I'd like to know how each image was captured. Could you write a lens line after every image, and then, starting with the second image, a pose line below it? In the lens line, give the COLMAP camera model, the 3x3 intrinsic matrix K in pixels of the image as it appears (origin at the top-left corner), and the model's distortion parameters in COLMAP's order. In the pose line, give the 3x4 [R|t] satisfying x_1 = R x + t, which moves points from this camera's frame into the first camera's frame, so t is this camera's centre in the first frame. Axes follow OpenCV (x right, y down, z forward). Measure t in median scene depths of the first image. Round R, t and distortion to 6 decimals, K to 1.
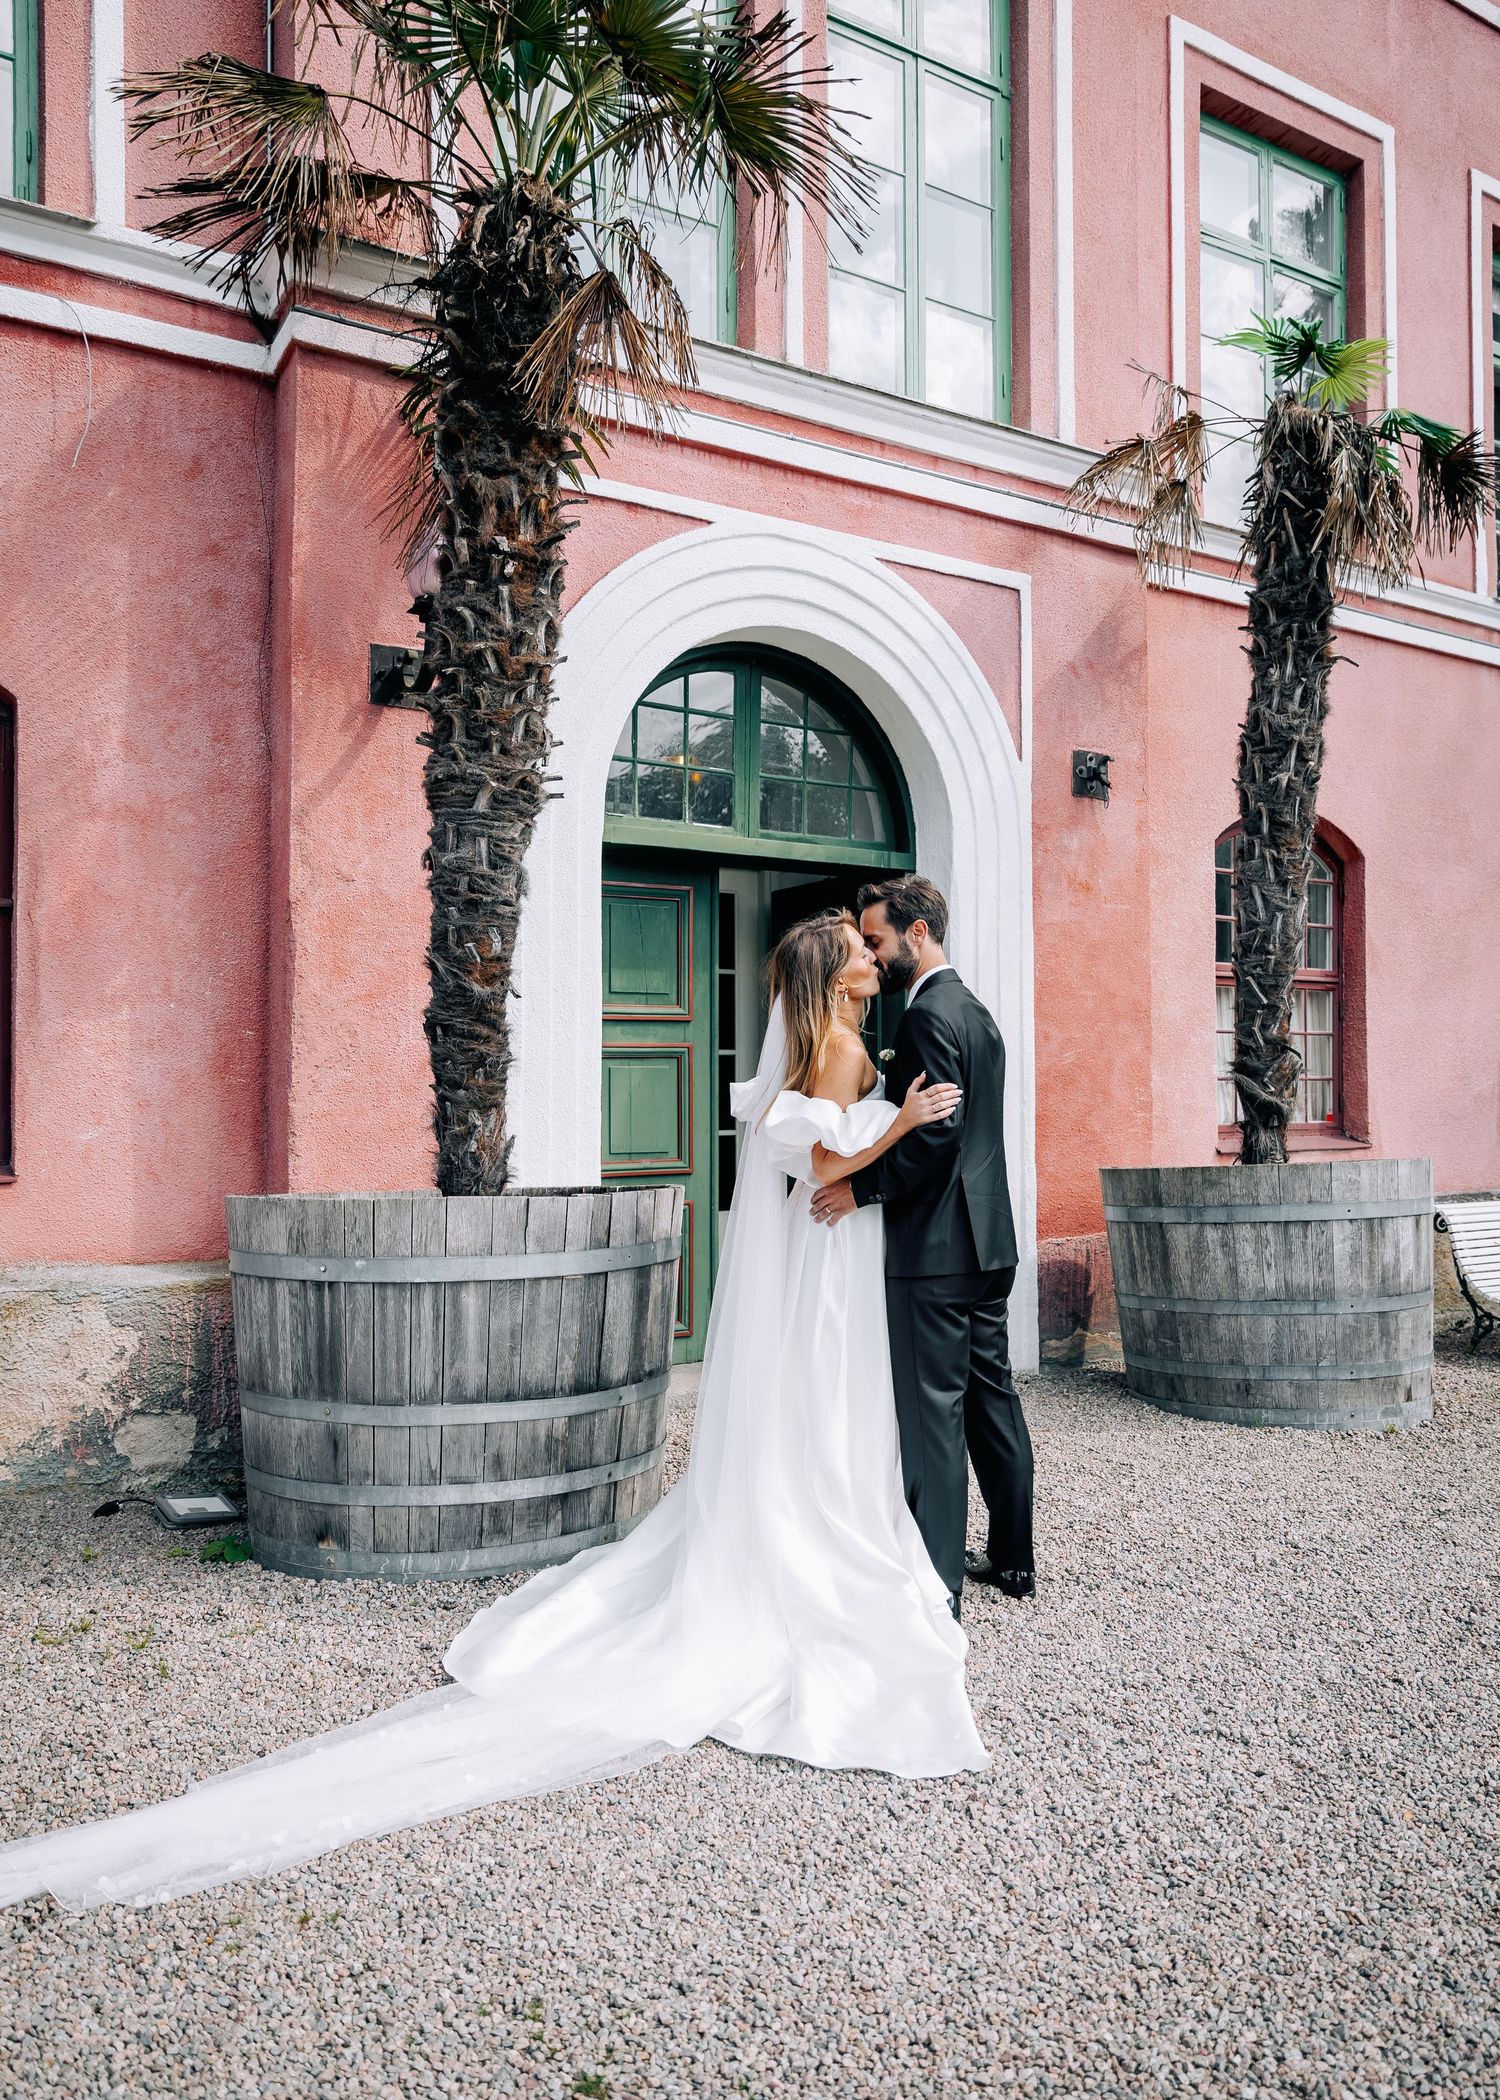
lens RADIAL K [[1458.0, 0, 750.0], [0, 1458.0, 1050.0], [0, 0, 1]] dist [0.002789, 0.000257]
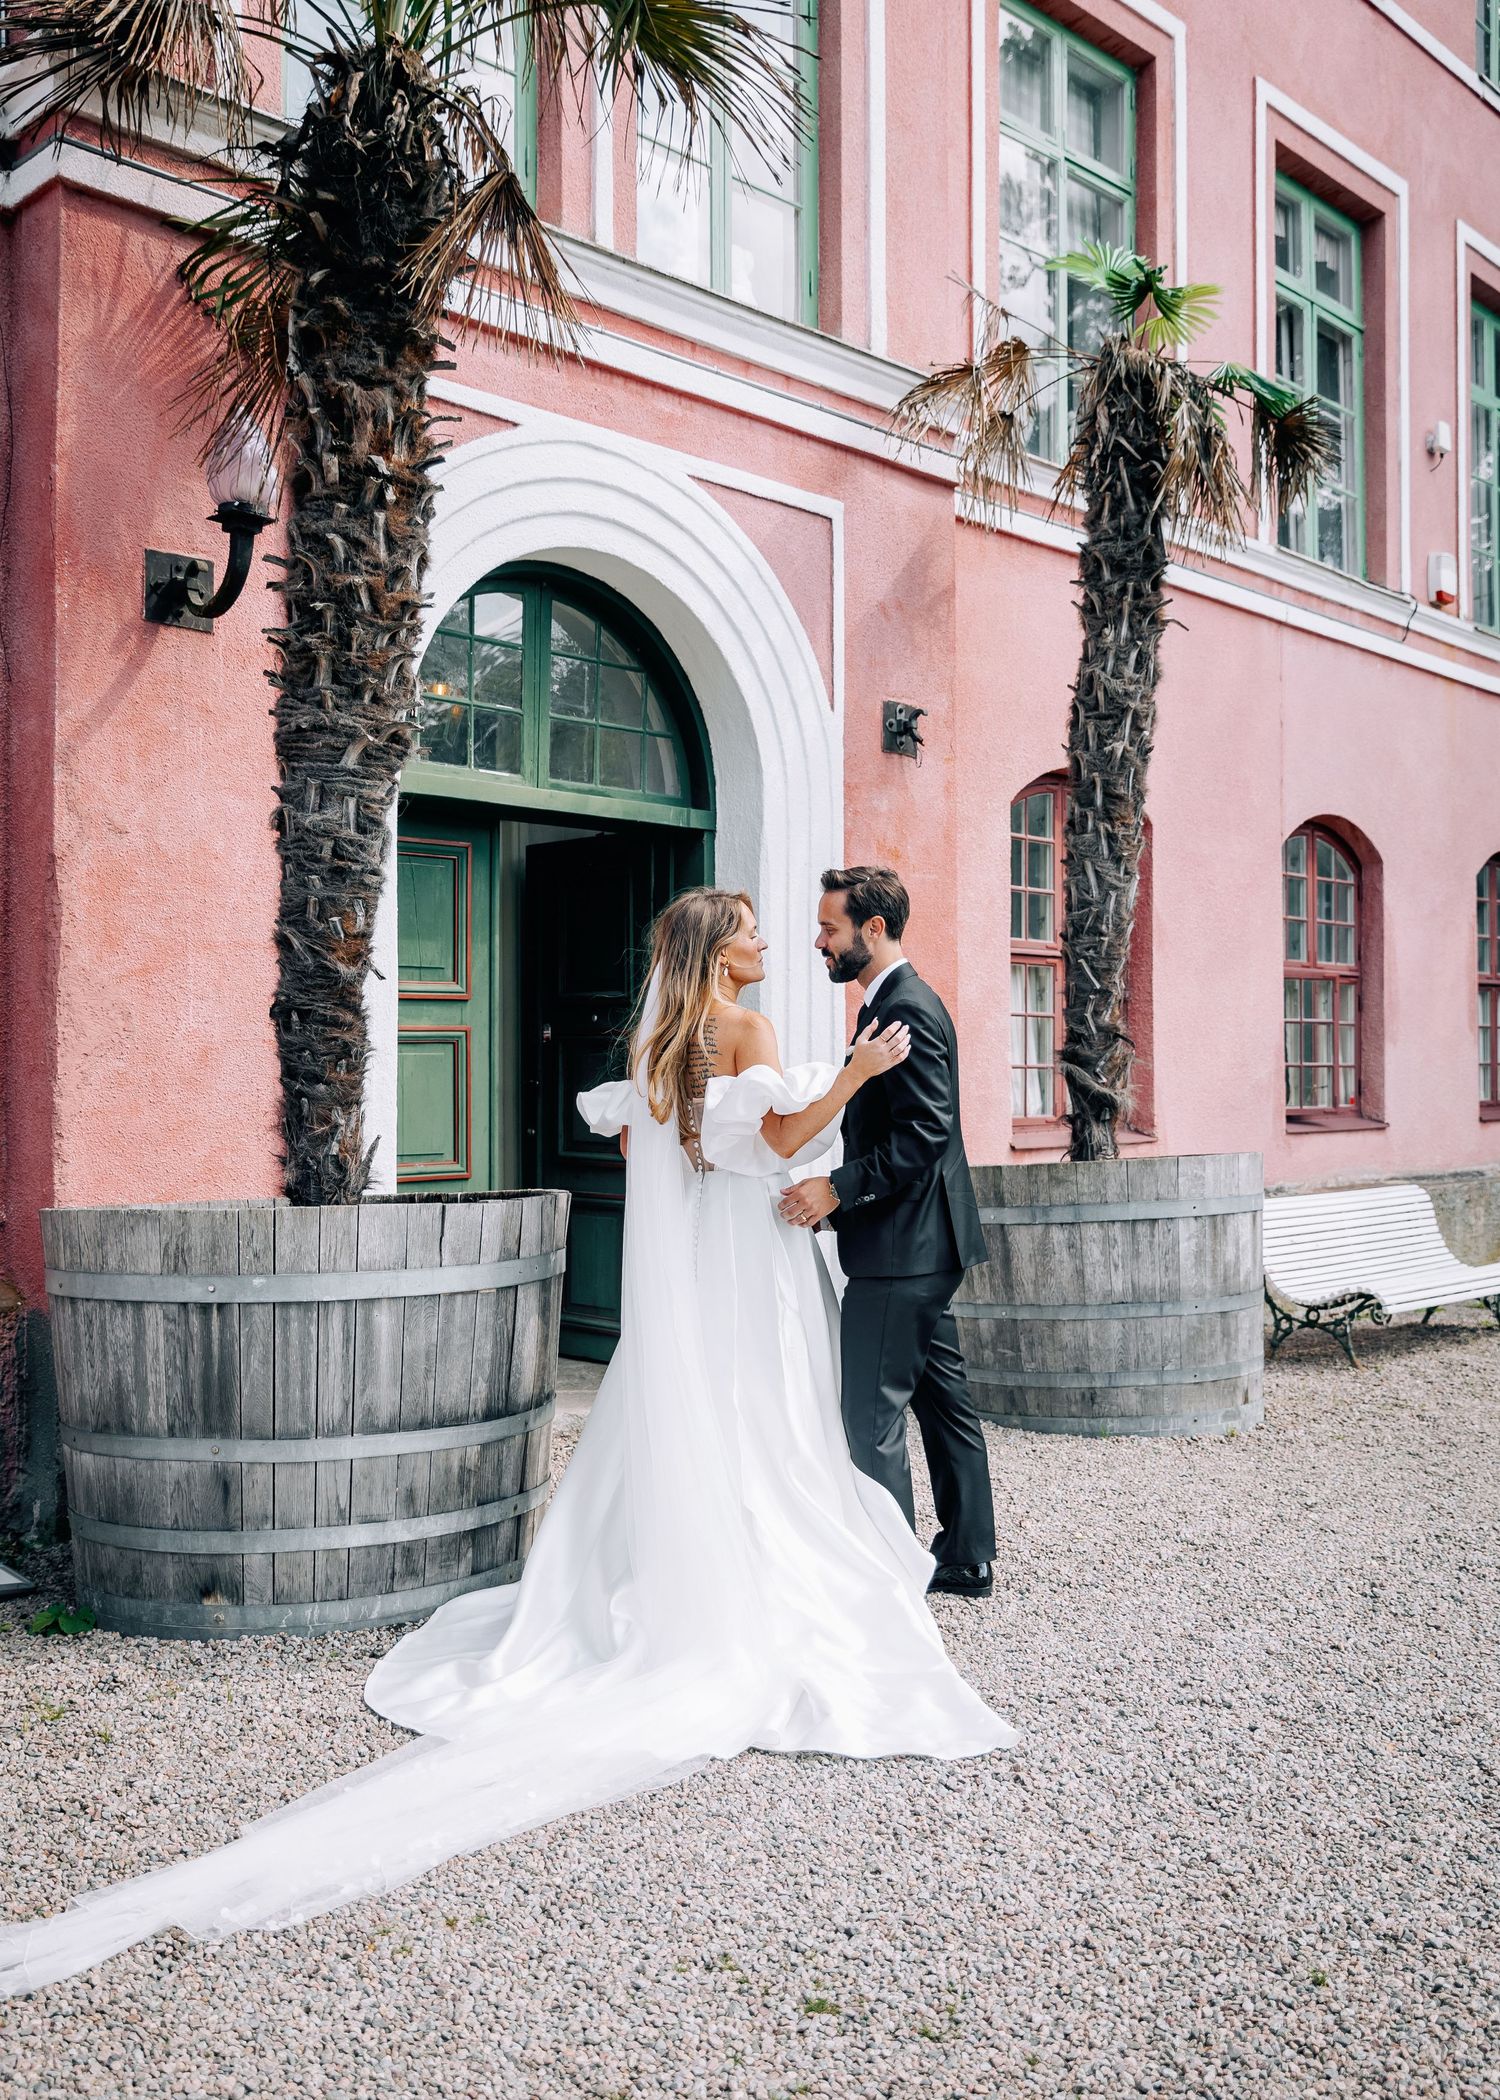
lens RADIAL K [[1843.0, 0, 750.0], [0, 1843.0, 1050.0], [0, 0, 1]] dist [-0.006444, 0.009591]
pose [[0.970961, 0.003762, 0.239210, -0.212343], [-0.007298, 0.999877, 0.013898, -0.010522], [-0.239128, -0.015240, 0.970868, -0.135755]]
